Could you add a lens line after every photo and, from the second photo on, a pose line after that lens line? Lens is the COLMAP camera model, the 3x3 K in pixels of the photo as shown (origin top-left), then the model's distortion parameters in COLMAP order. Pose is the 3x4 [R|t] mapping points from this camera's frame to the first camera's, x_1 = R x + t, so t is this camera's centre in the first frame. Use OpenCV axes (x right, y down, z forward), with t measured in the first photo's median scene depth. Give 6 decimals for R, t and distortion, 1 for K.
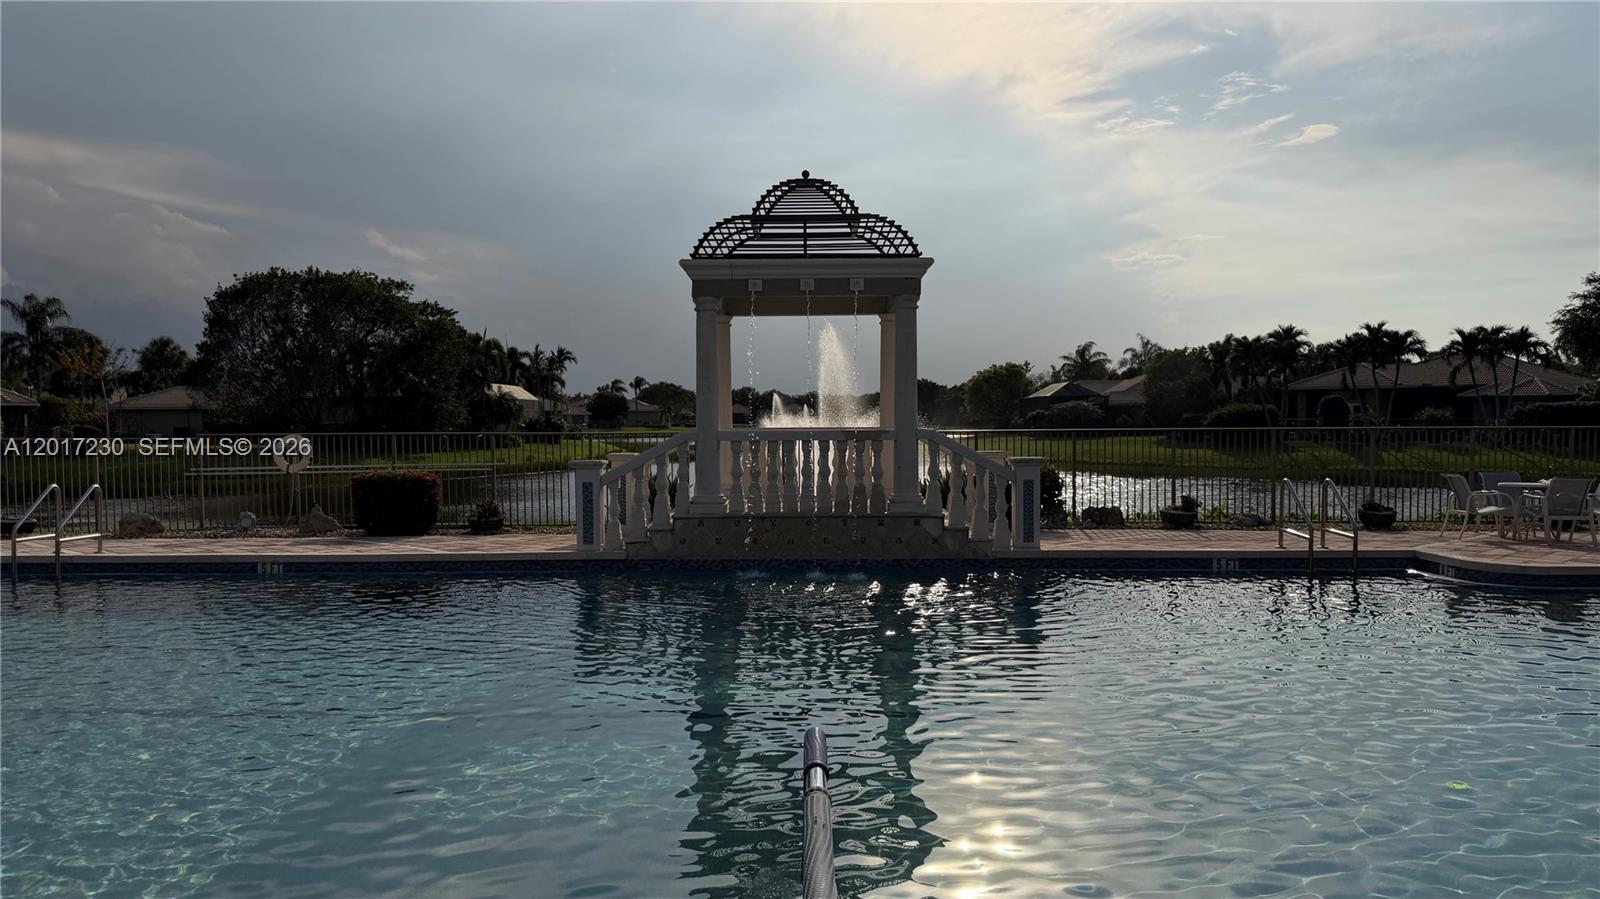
lens RADIAL K [[1154.2, 0, 785.1], [0, 1154.2, 455.9], [0, 0, 1]] dist [0.031366, -0.024796]
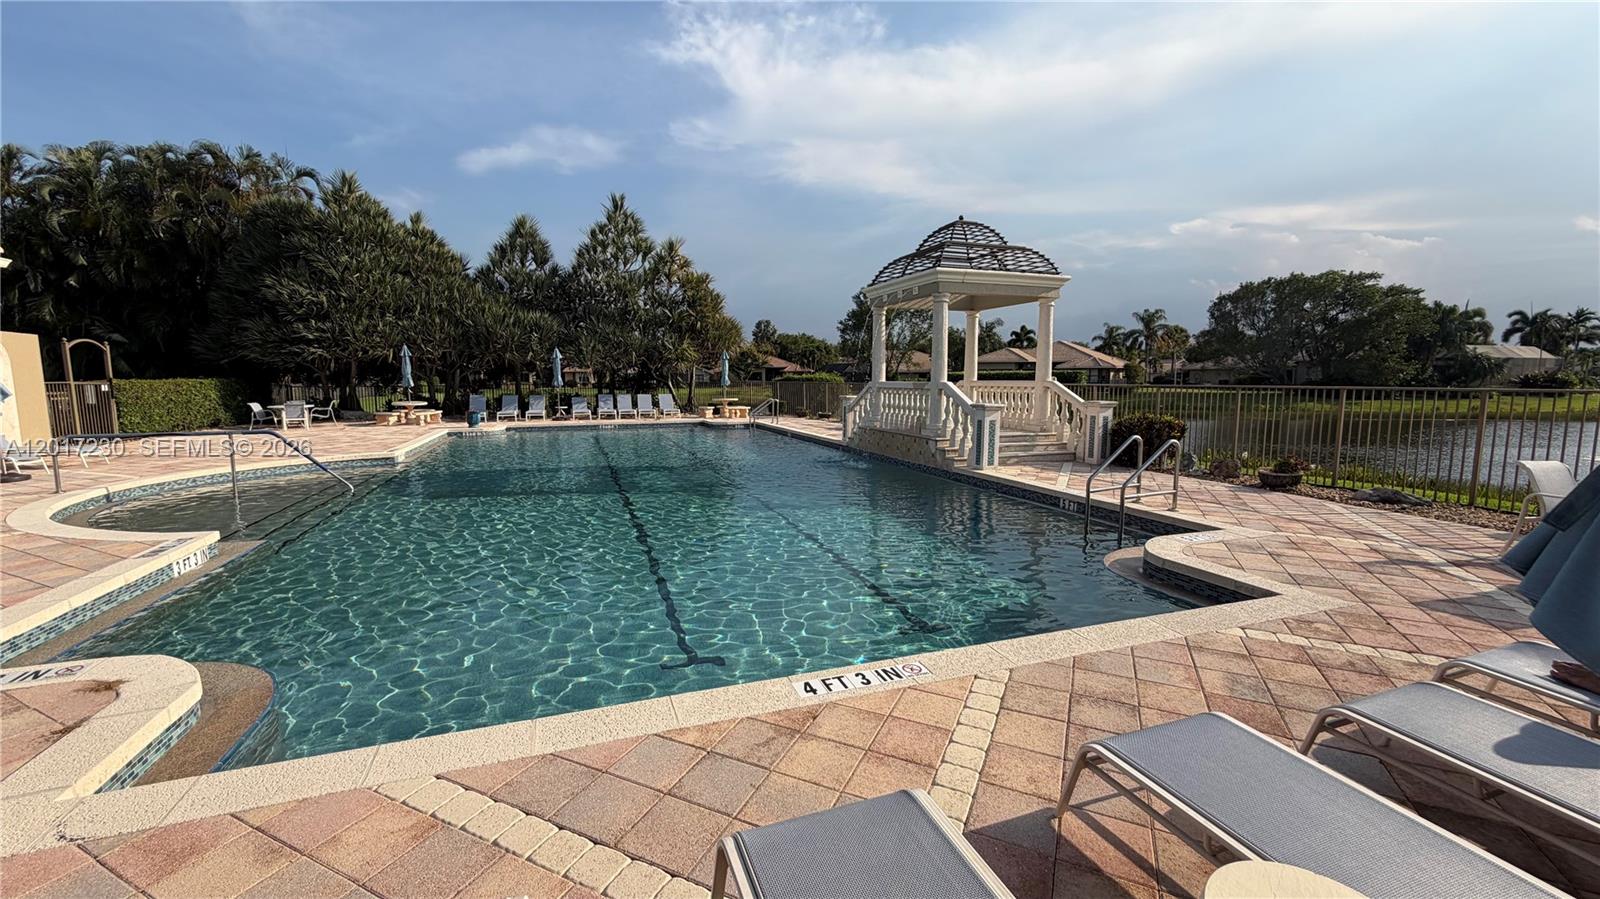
lens RADIAL K [[639.8, 0, 790.5], [0, 639.8, 454.8], [0, 0, 1]] dist [-0.000531, -0.000326]
pose [[0.352302, 0.116130, -0.928653, 0.157957], [-0.030279, 0.993166, 0.112710, -0.001995], [0.935396, -0.011589, 0.353411, 0.096006]]
